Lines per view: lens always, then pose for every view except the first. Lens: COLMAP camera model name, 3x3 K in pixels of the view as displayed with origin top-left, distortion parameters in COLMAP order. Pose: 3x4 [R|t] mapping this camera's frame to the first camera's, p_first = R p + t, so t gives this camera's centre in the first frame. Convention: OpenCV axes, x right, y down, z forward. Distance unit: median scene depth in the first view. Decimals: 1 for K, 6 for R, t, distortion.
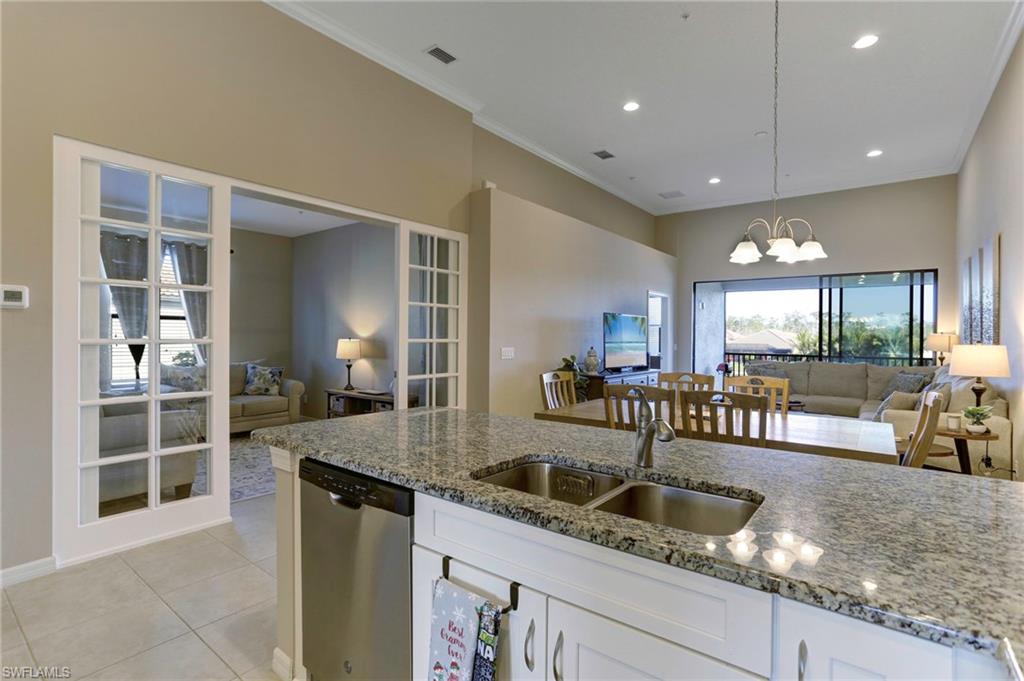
lens RADIAL K [[492.6, 0, 517.4], [0, 492.6, 338.8], [0, 0, 1]] dist [-0.003480, 0.000120]
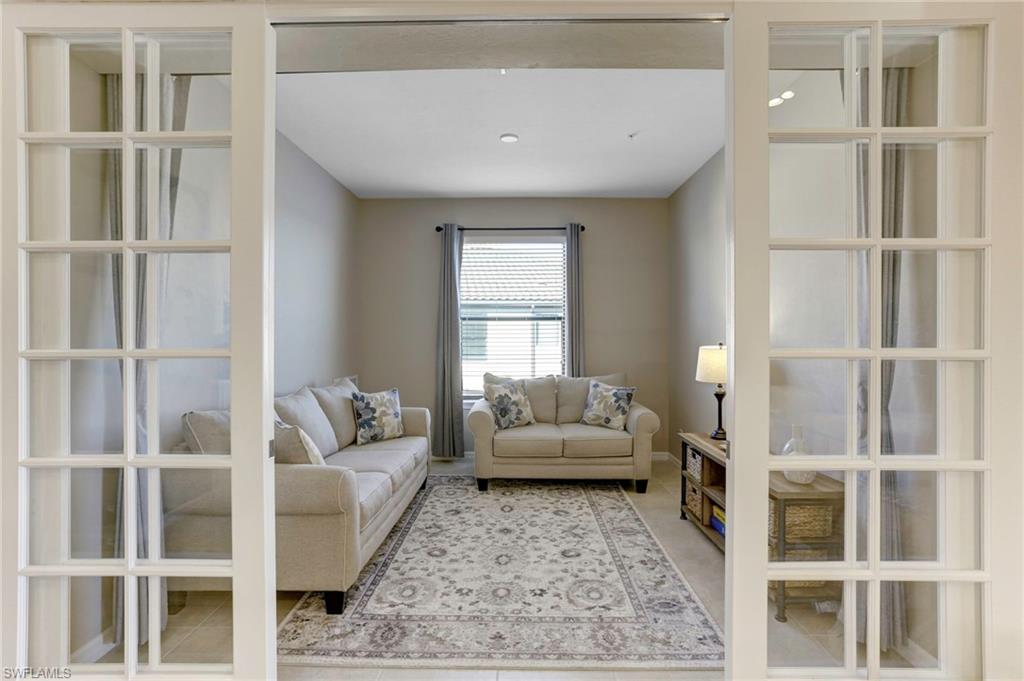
lens RADIAL K [[492.6, 0, 515.9], [0, 492.6, 343.4], [0, 0, 1]] dist [-0.003480, 0.000120]
pose [[0.590335, 0.004666, -0.807145, -0.038450], [-0.000940, 0.999987, 0.005094, -0.004734], [0.807158, -0.002249, 0.590332, 0.503137]]
